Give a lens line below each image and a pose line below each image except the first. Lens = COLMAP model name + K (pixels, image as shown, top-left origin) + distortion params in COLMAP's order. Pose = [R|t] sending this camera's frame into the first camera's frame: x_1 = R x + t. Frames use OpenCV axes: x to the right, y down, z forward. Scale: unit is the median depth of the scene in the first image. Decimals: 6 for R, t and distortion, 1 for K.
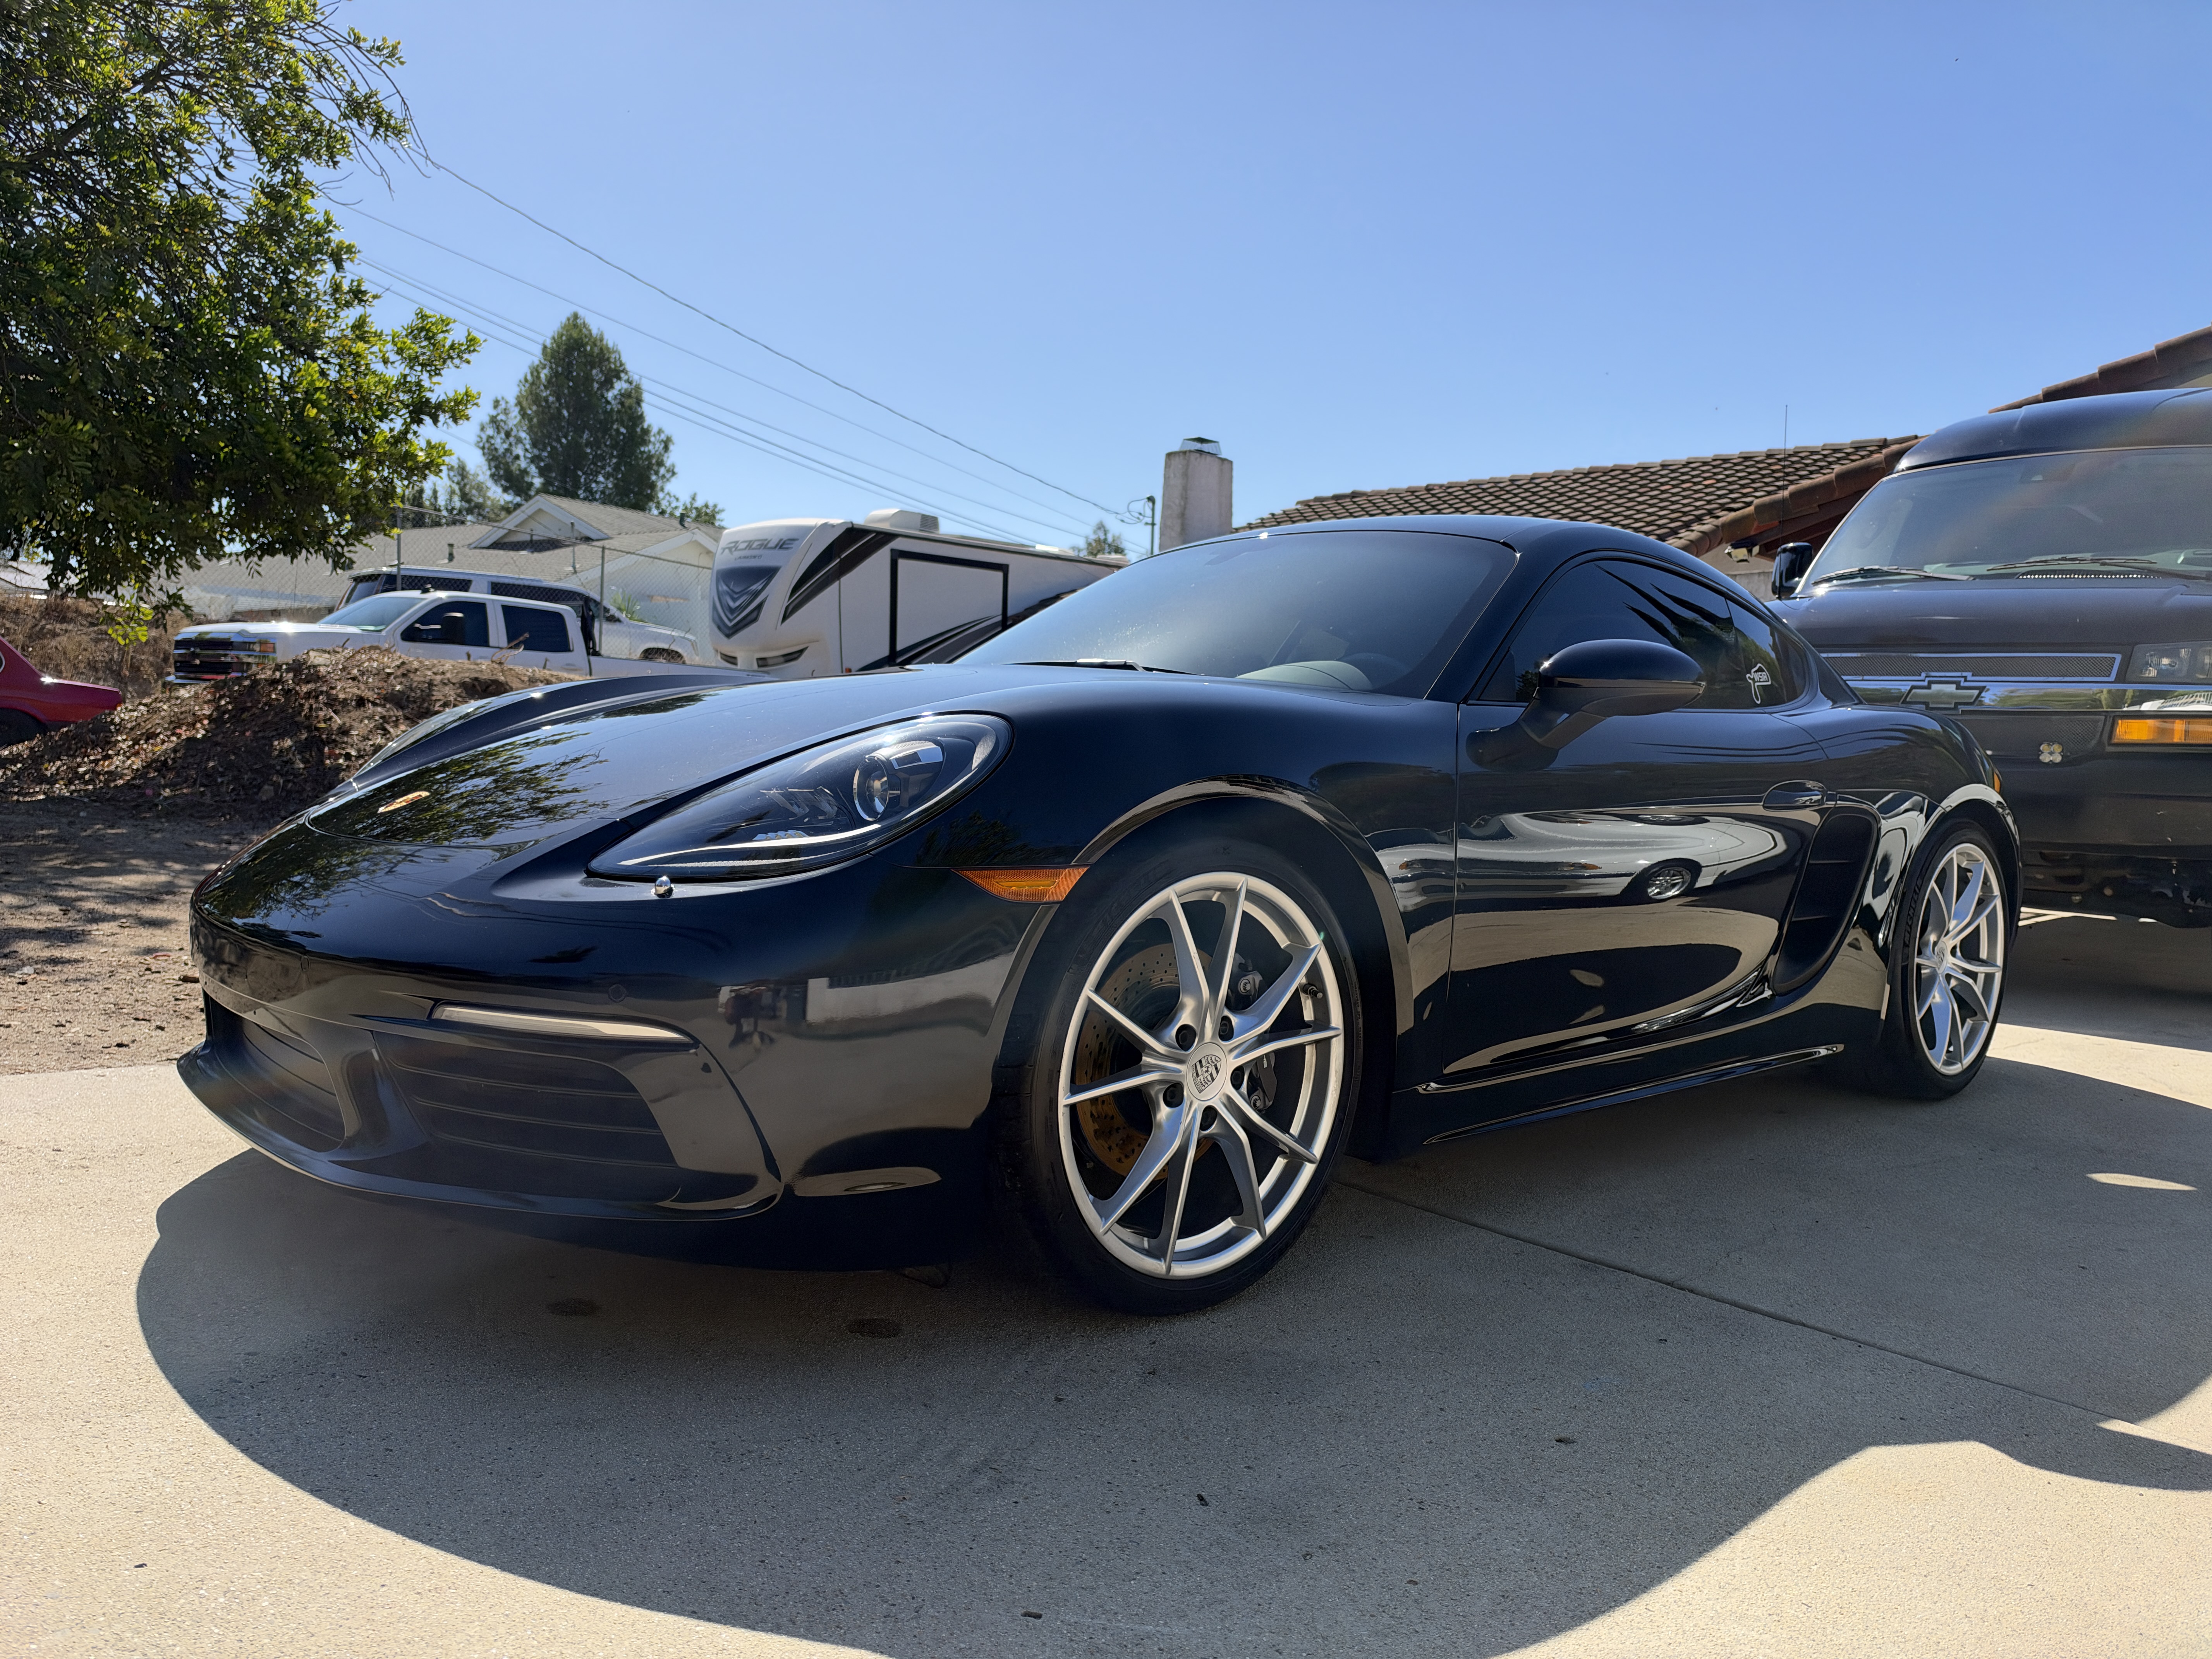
lens RADIAL K [[1530.6, 0, 1118.3], [0, 1530.6, 854.0], [0, 0, 1]] dist [-0.026315, 0.003215]
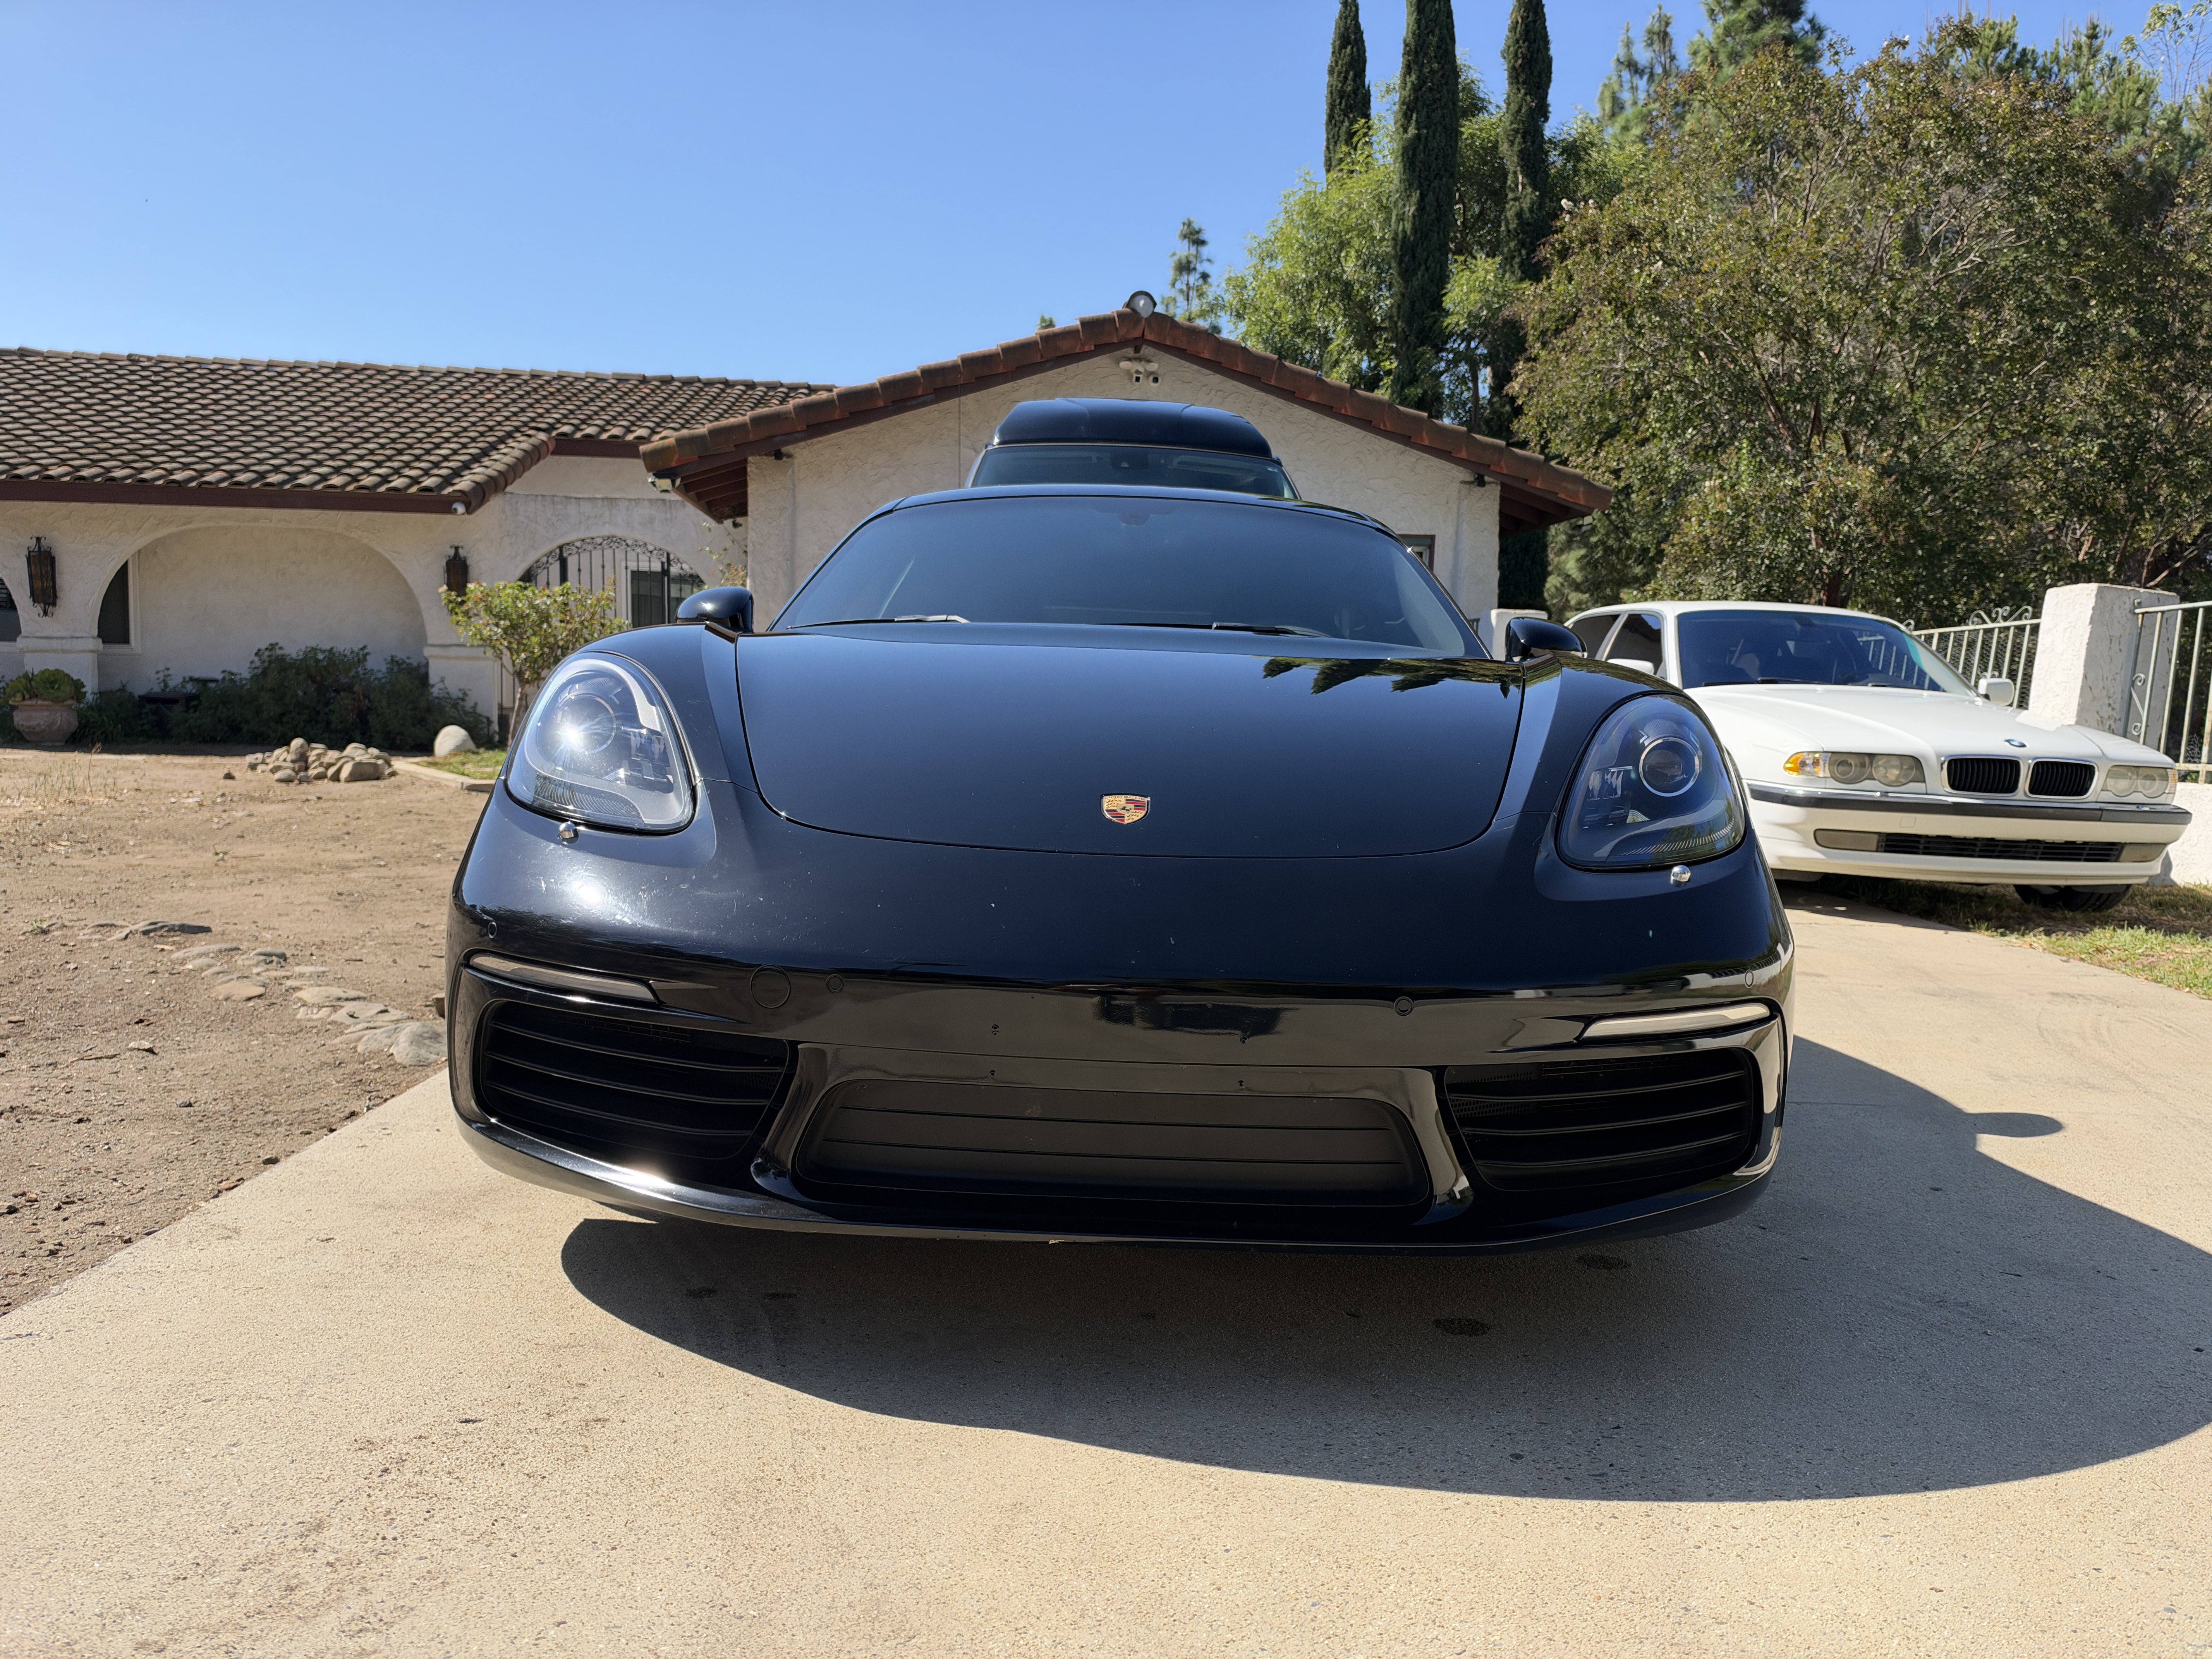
lens RADIAL K [[1530.6, 0, 1118.3], [0, 1530.6, 854.0], [0, 0, 1]] dist [-0.026315, 0.003215]
pose [[0.677562, -0.082622, 0.730810, -0.161836], [0.043143, 0.996424, 0.072651, -0.010044], [-0.734199, -0.017696, 0.678704, 0.073256]]
